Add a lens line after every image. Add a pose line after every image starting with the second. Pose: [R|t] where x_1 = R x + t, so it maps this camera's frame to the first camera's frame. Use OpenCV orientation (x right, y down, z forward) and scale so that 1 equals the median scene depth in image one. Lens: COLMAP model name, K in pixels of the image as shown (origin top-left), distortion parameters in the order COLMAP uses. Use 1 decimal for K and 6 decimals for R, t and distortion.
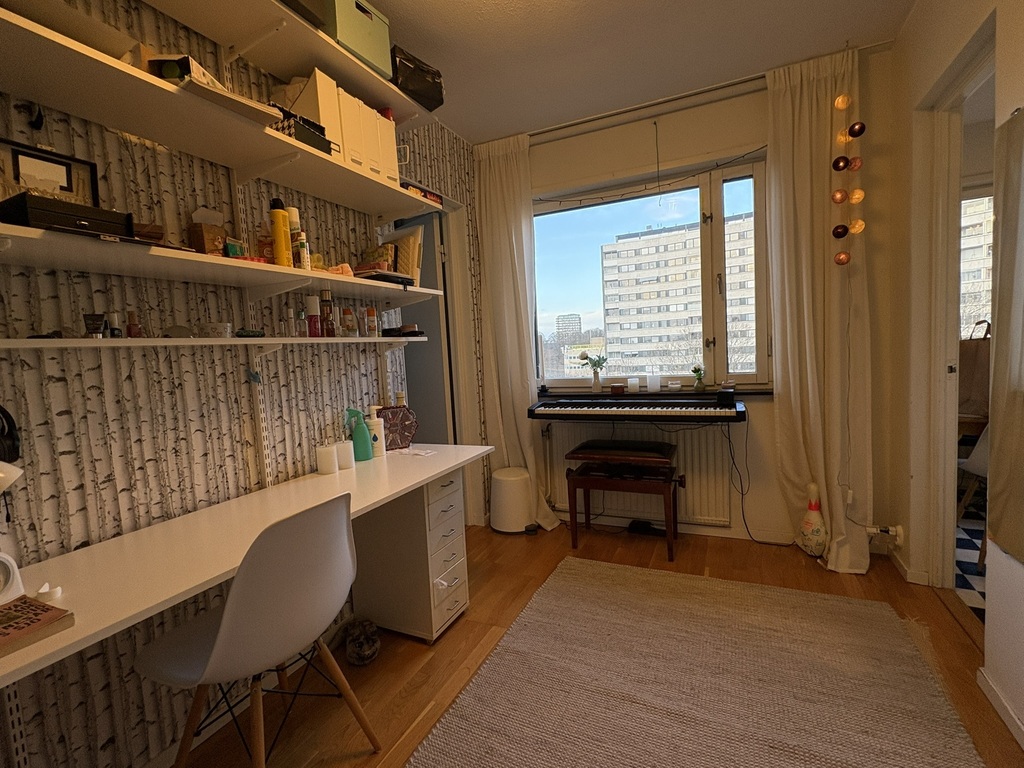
lens RADIAL K [[478.0, 0, 512.0], [0, 478.0, 384.0], [0, 0, 1]] dist [-0.001165, -0.000121]
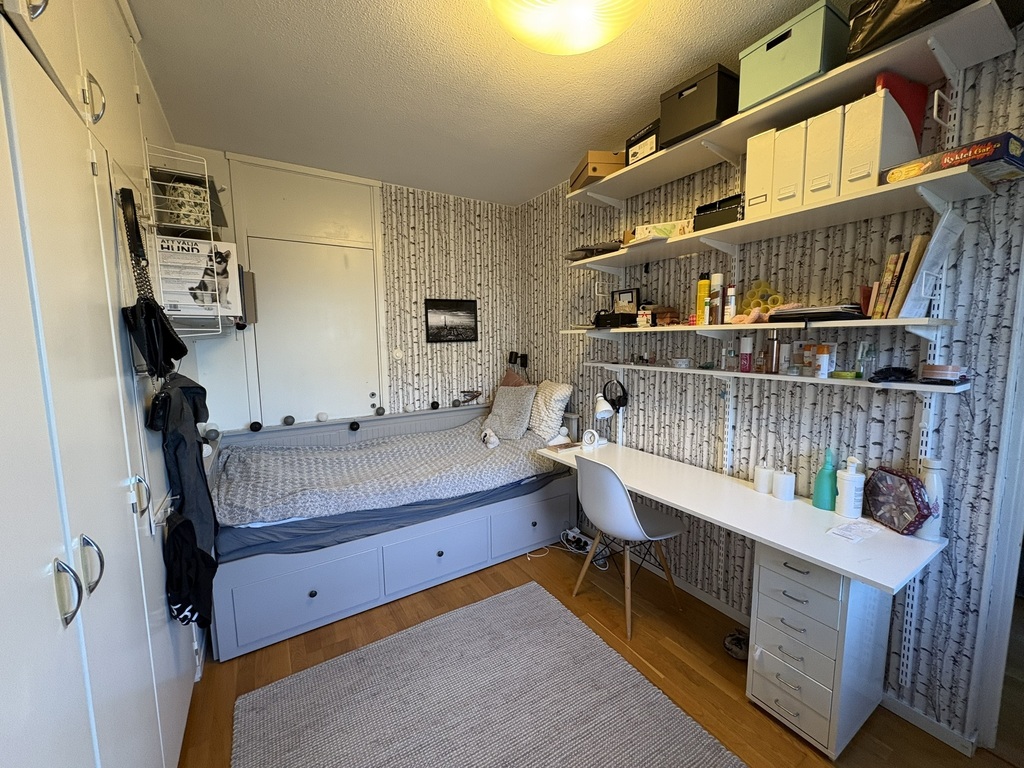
lens RADIAL K [[407.1, 0, 512.0], [0, 407.1, 384.0], [0, 0, 1]] dist [-0.008957, -0.000030]
pose [[-0.547449, 0.149263, -0.823420, 0.726484], [-0.025804, 0.980486, 0.194890, -0.244243], [0.836441, 0.127940, -0.532915, 1.038233]]
